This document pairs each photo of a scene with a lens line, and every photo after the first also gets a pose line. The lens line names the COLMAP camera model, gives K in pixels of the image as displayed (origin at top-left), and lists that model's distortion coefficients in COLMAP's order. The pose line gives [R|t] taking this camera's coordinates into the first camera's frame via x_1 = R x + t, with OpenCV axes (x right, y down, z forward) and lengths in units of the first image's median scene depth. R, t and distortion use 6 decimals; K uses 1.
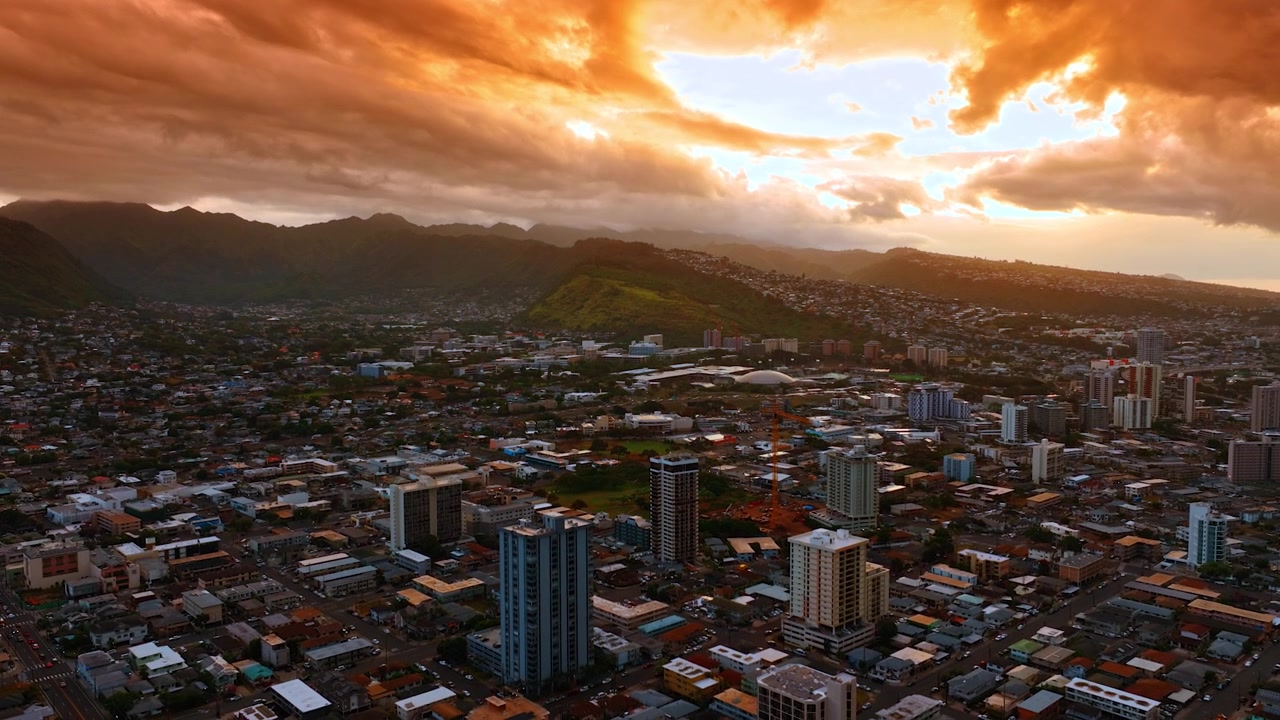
lens RADIAL K [[940.0, 0, 640.0], [0, 940.0, 360.0], [0, 0, 1]] dist [0.000778, 0.000703]
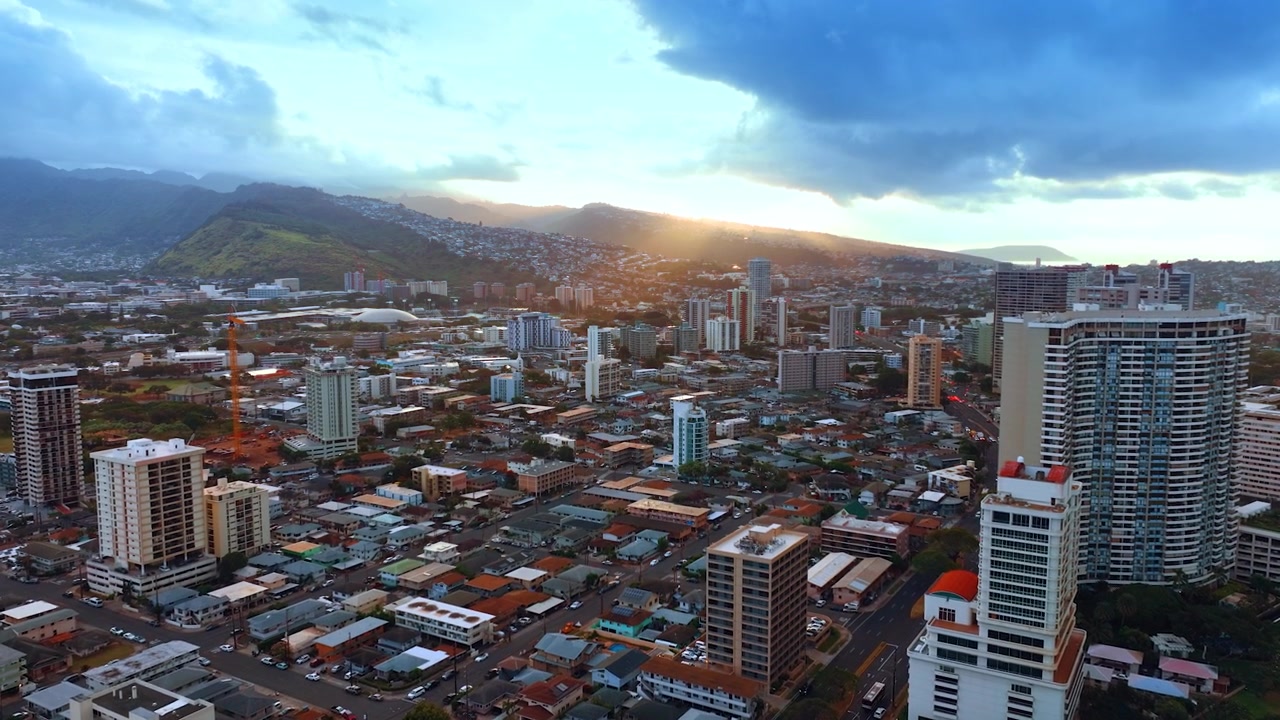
lens RADIAL K [[940.0, 0, 640.0], [0, 940.0, 360.0], [0, 0, 1]] dist [0.000778, 0.000703]
pose [[0.958825, -0.028193, 0.282595, 0.233548], [0.017394, 0.999022, 0.040651, 0.059274], [-0.283464, -0.034061, 0.958378, 0.104431]]
